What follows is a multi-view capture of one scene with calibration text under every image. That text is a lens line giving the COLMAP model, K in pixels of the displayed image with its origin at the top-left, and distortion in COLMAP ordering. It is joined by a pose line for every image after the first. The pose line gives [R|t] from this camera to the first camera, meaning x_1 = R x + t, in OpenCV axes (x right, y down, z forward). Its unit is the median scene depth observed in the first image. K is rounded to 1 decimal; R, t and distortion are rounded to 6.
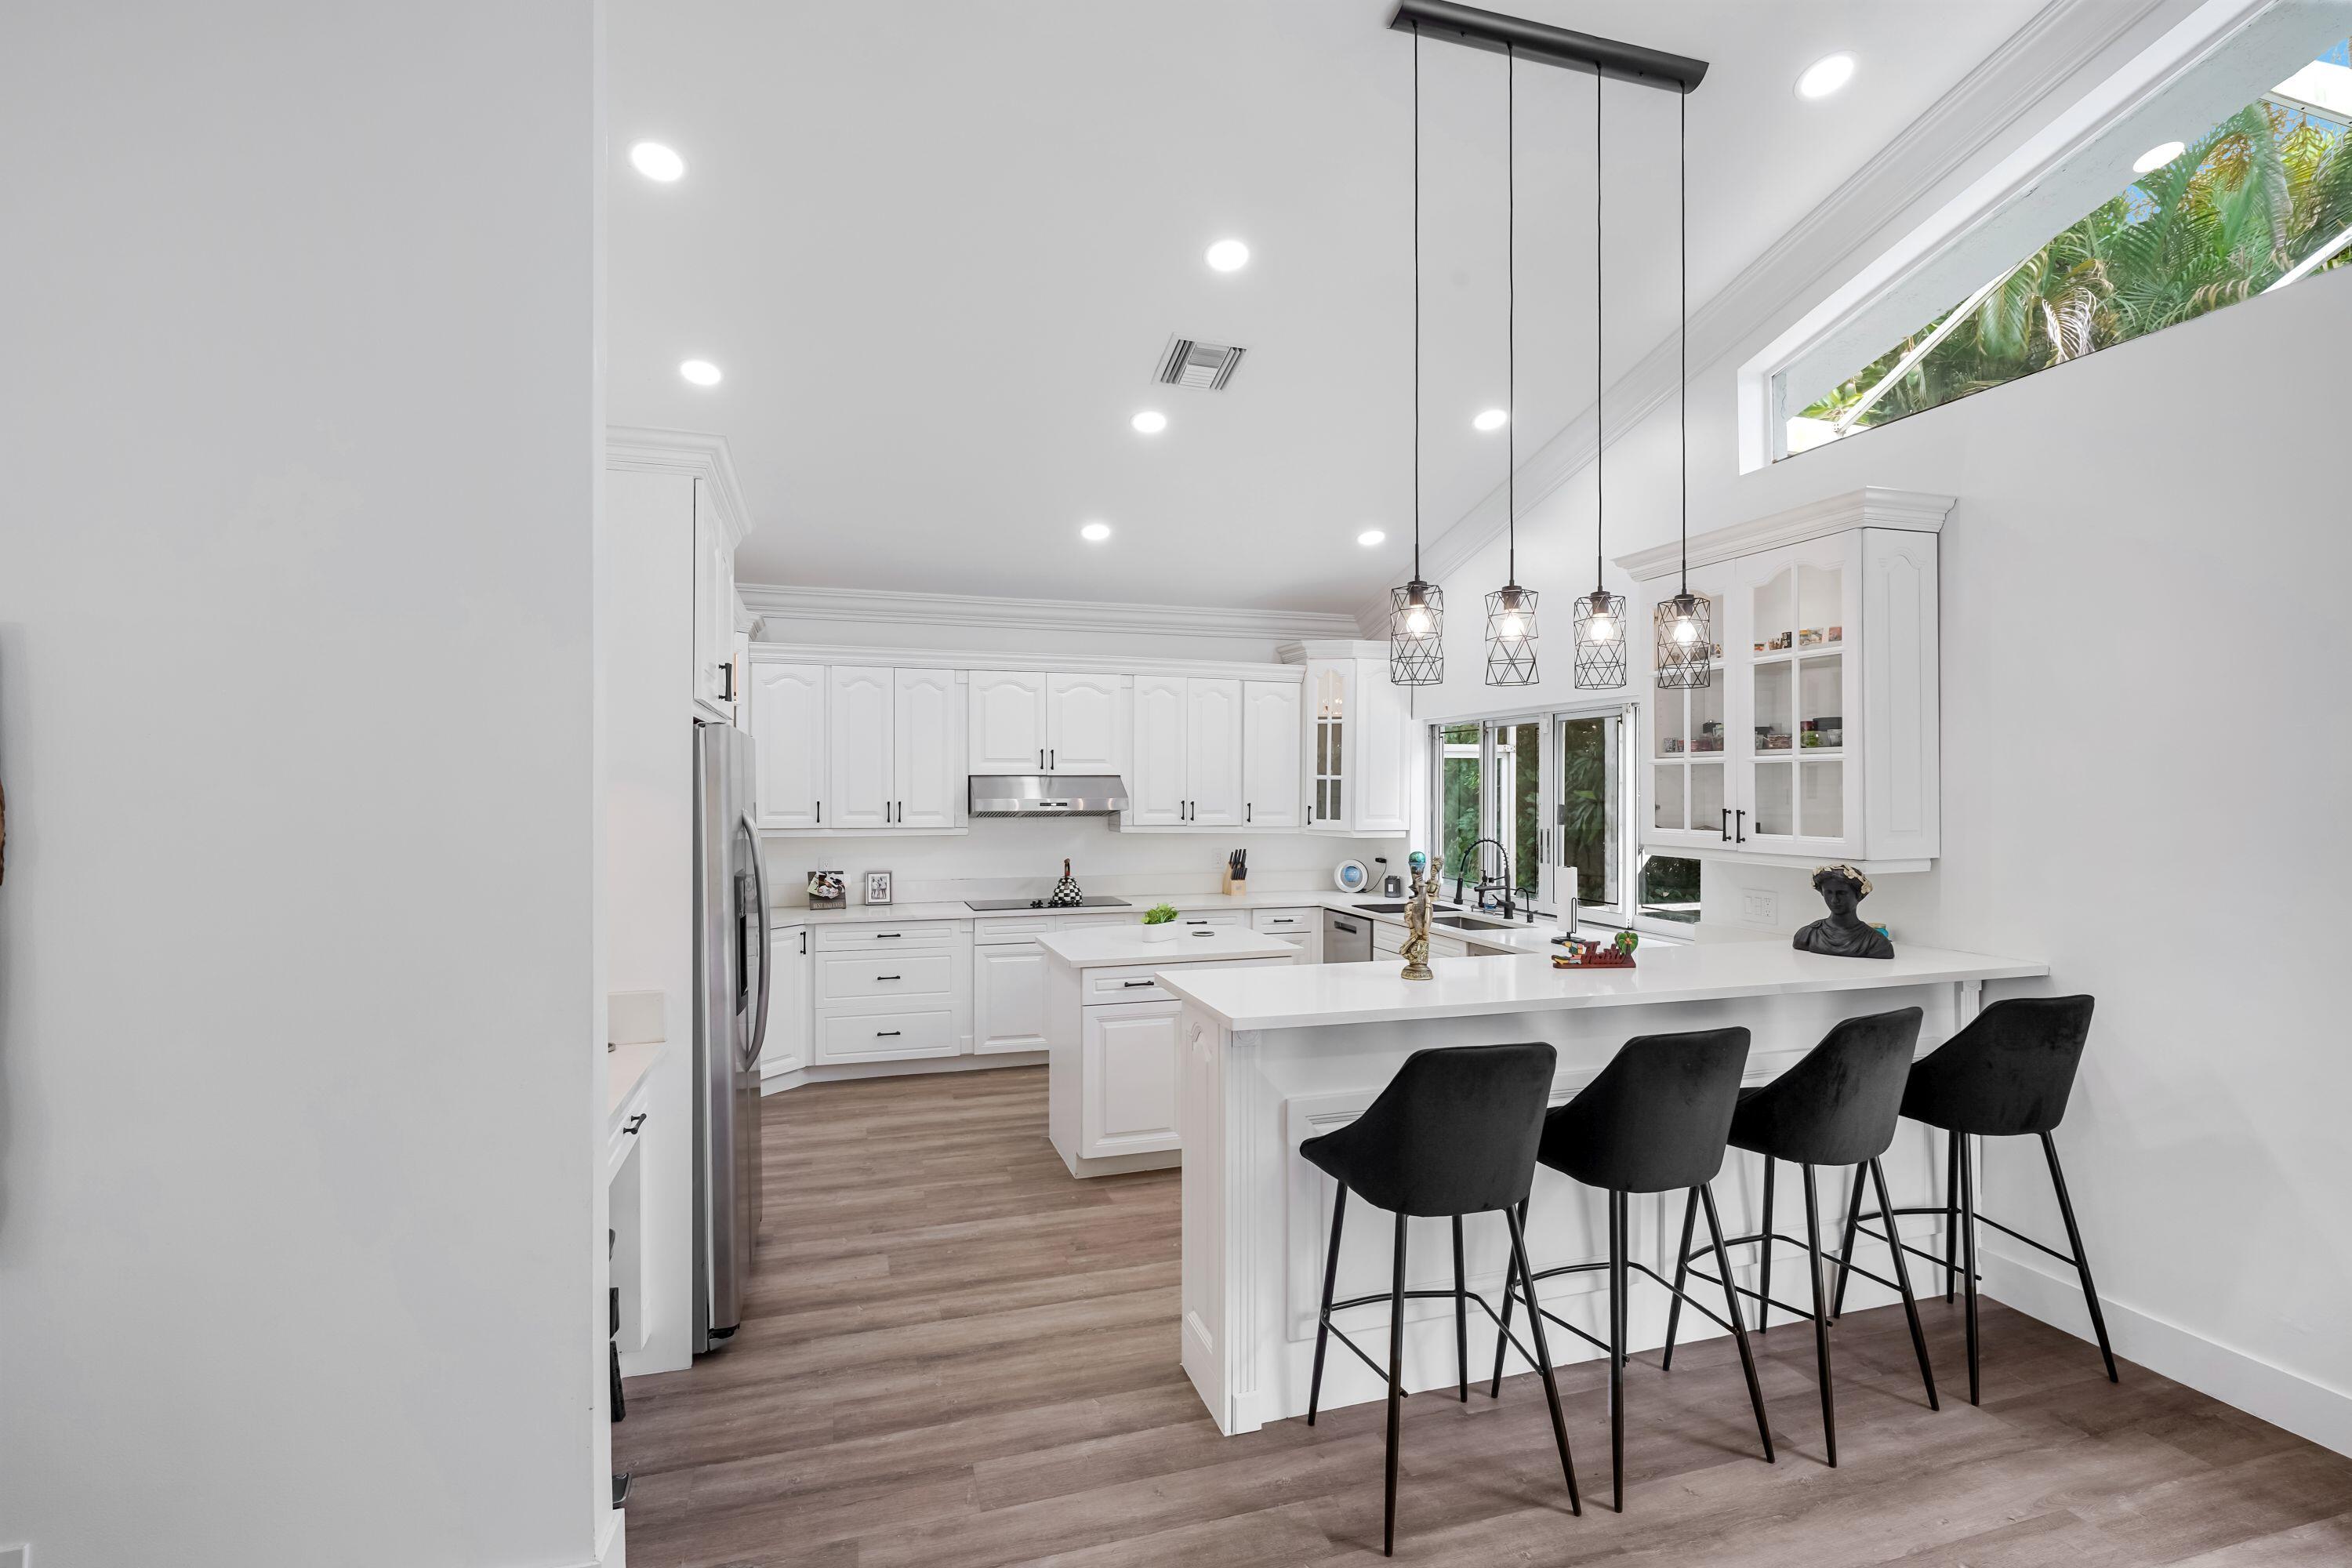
lens RADIAL K [[1098.3, 0, 1179.0], [0, 1098.3, 780.8], [0, 0, 1]] dist [0.001634, 0.000992]
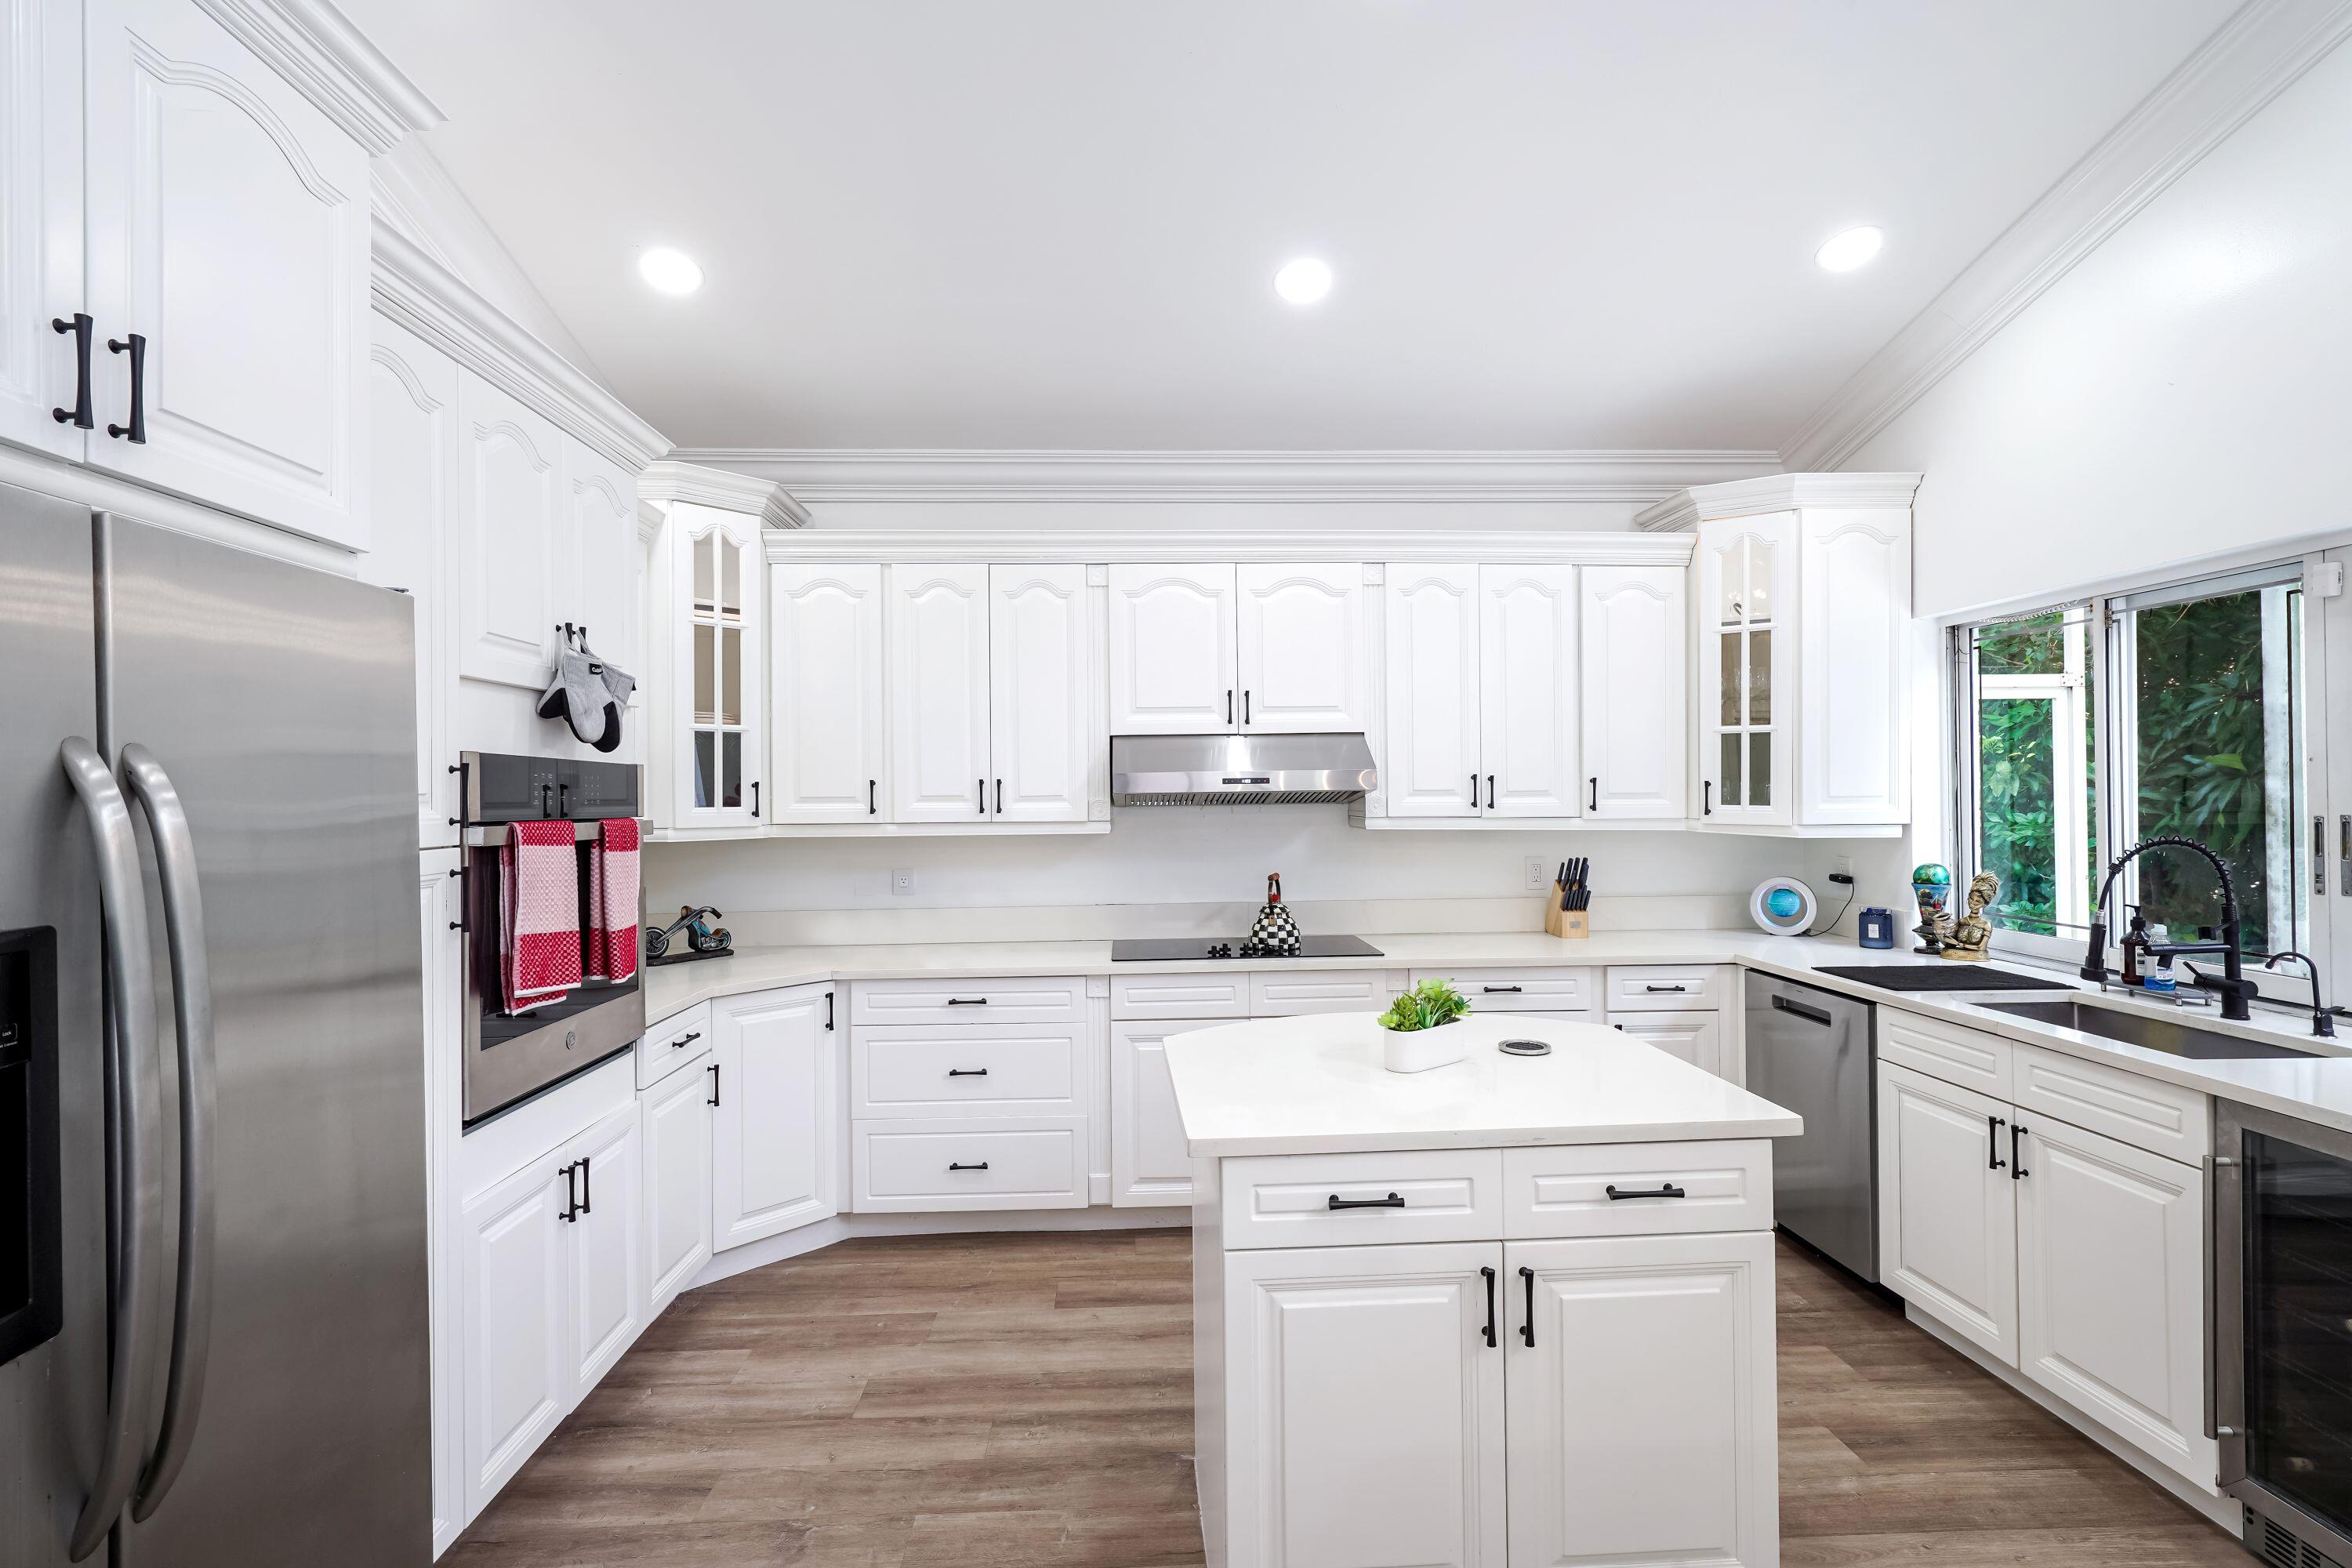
lens RADIAL K [[1080.7, 0, 1184.4], [0, 1080.7, 783.5], [0, 0, 1]] dist [-0.001681, -0.000016]
pose [[0.966764, -0.013212, -0.255330, 0.001675], [0.012691, 0.999913, -0.003689, 0.026657], [0.255356, 0.000326, 0.966847, 0.470916]]
